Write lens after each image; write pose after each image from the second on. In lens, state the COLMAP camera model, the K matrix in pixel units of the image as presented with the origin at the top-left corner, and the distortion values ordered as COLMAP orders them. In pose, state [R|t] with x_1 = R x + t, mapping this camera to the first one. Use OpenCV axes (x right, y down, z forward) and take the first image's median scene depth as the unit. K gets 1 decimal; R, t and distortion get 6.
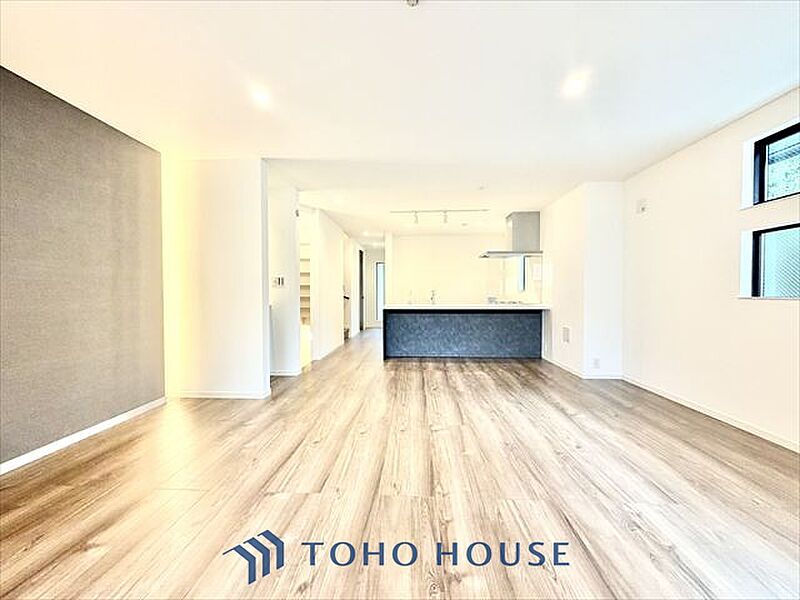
lens RADIAL K [[317.7, 0, 400.0], [0, 317.7, 300.0], [0, 0, 1]] dist [-0.001375, -0.000056]
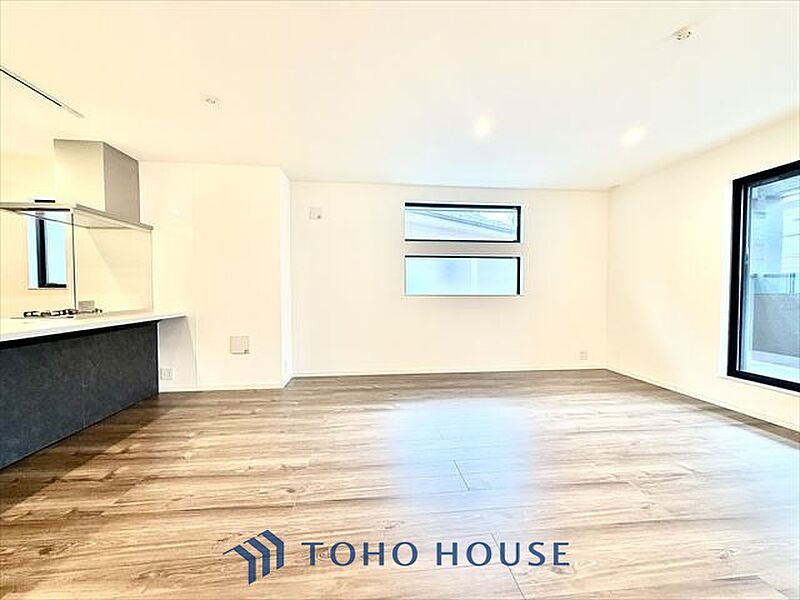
lens RADIAL K [[317.7, 0, 400.0], [0, 317.7, 300.0], [0, 0, 1]] dist [-0.001375, -0.000056]
pose [[-0.154097, -0.026188, 0.987709, -0.347907], [0.019454, 0.999374, 0.029532, -0.019700], [-0.987864, 0.023766, -0.153491, 0.806563]]
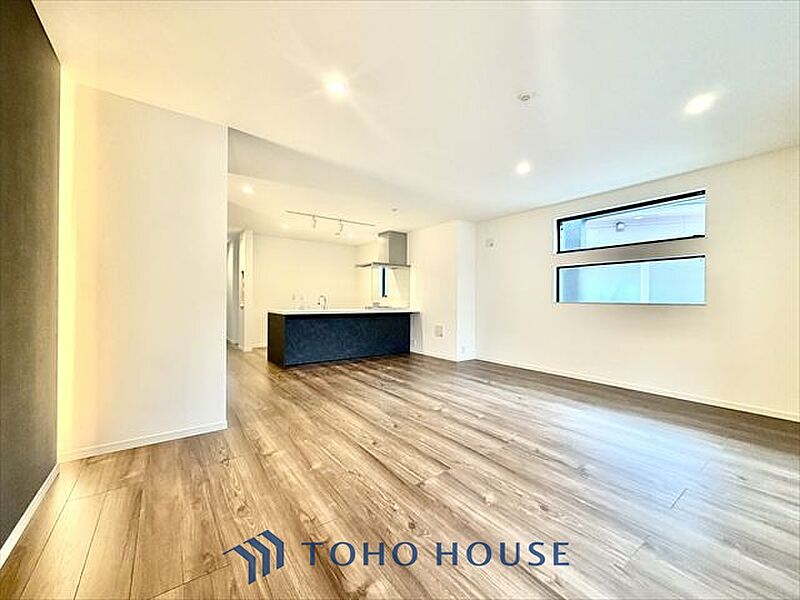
lens RADIAL K [[317.7, 0, 400.0], [0, 317.7, 300.0], [0, 0, 1]] dist [-0.001375, -0.000056]
pose [[0.773508, 0.009416, 0.633717, -0.487758], [0.003064, 0.999822, -0.018596, 0.005356], [-0.633780, 0.016326, 0.773341, 0.089645]]
